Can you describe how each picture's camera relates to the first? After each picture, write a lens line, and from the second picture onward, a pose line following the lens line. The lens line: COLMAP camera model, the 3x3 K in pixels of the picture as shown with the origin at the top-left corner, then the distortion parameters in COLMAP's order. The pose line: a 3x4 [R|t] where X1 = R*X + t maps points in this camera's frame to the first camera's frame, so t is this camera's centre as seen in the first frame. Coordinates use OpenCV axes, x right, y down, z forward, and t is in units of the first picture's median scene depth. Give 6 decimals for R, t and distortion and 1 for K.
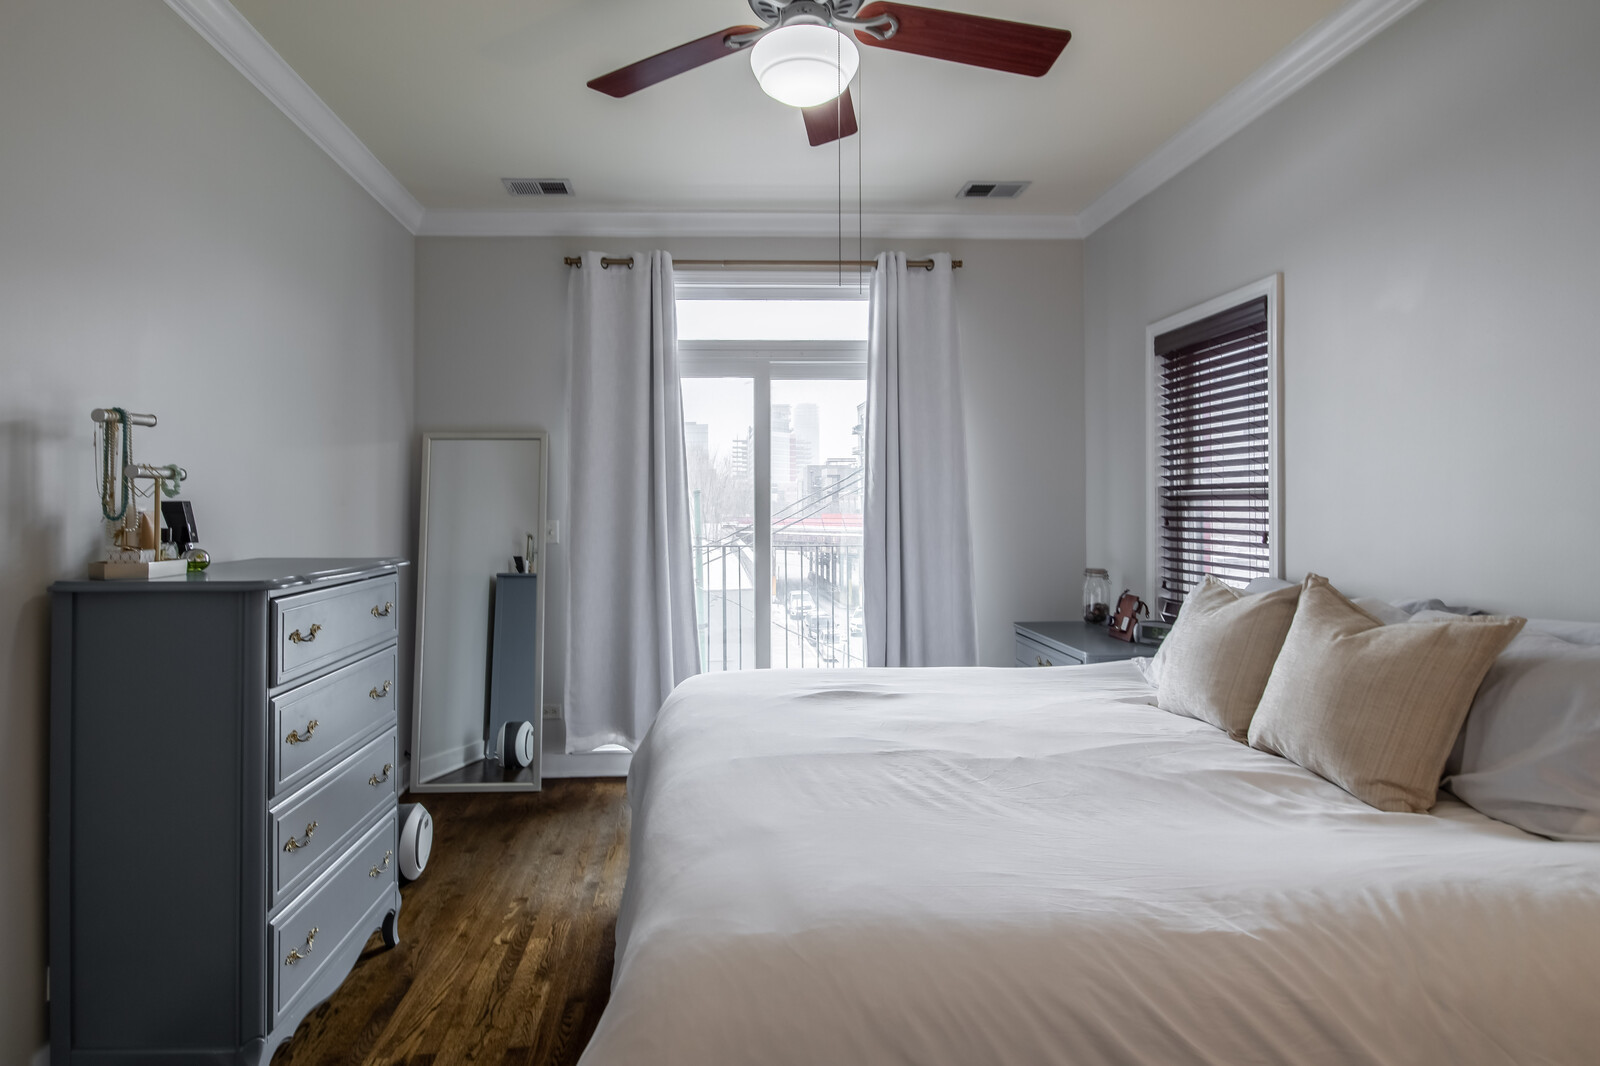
lens RADIAL K [[805.4, 0, 796.7], [0, 805.4, 509.7], [0, 0, 1]] dist [-0.006957, -0.000459]
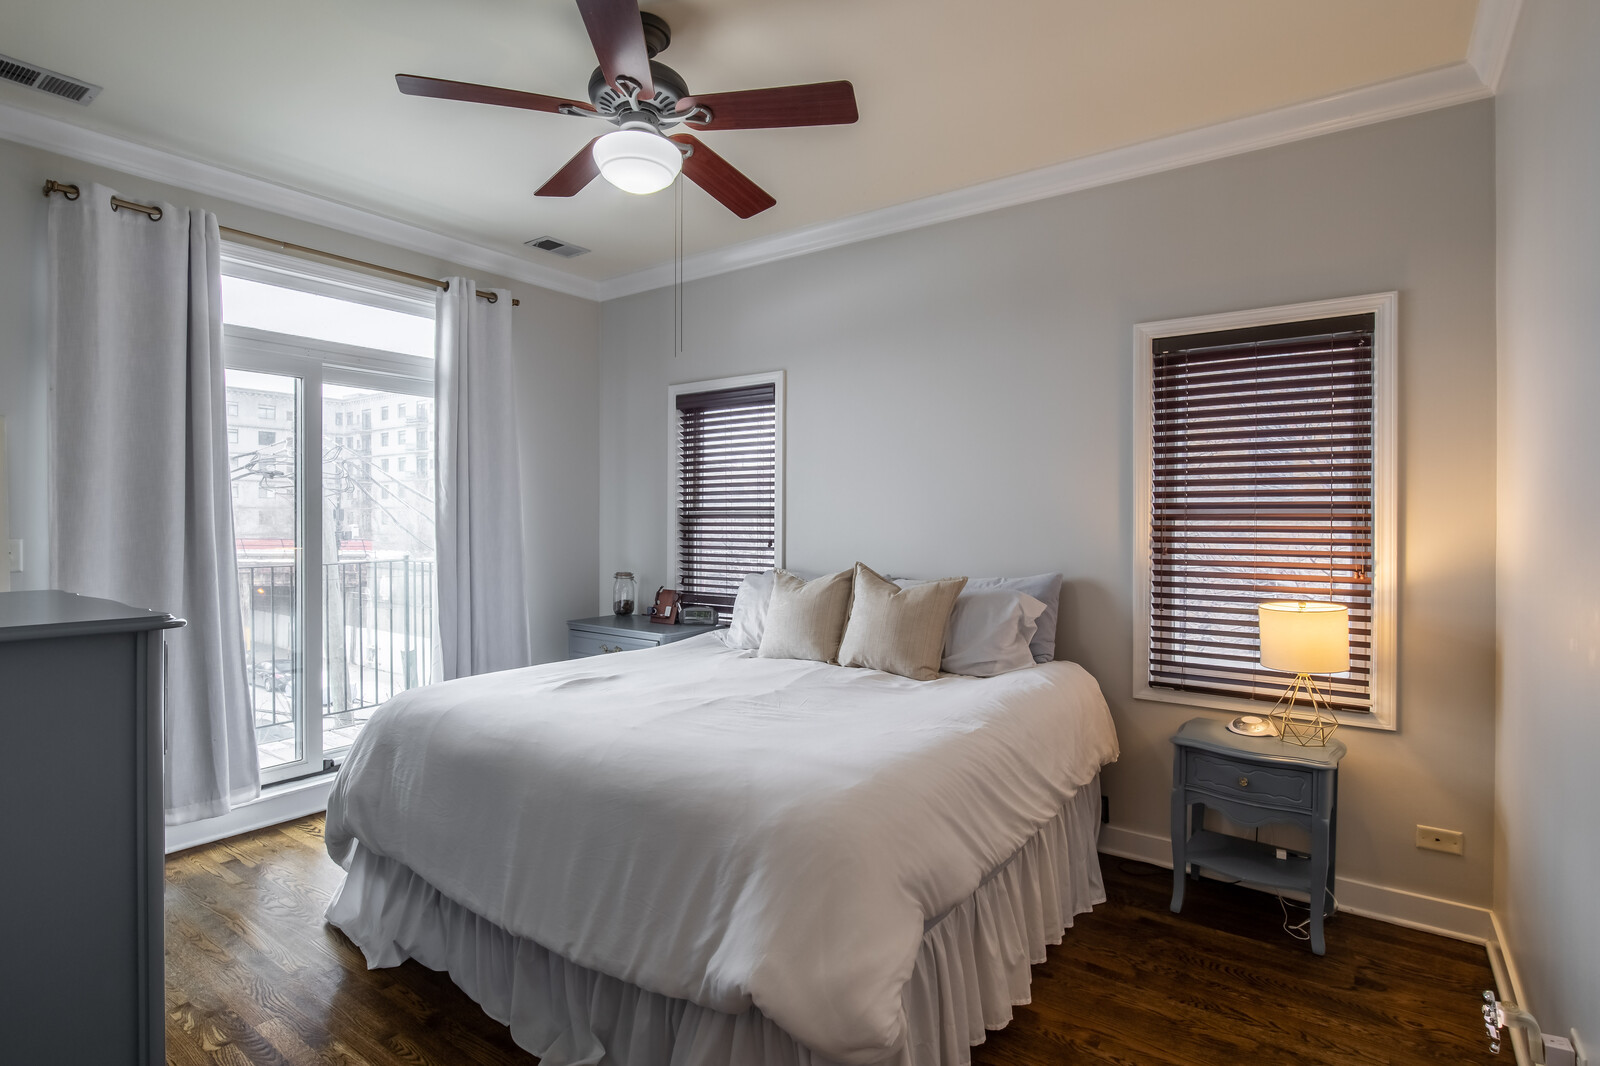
lens RADIAL K [[703.0, 0, 864.7], [0, 703.0, 532.5], [0, 0, 1]] dist [0.001311, 0.000209]
pose [[0.636470, -0.009992, 0.771237, -0.292538], [0.002714, 0.999939, 0.010716, 0.000481], [-0.771297, -0.004728, 0.636458, 0.021260]]
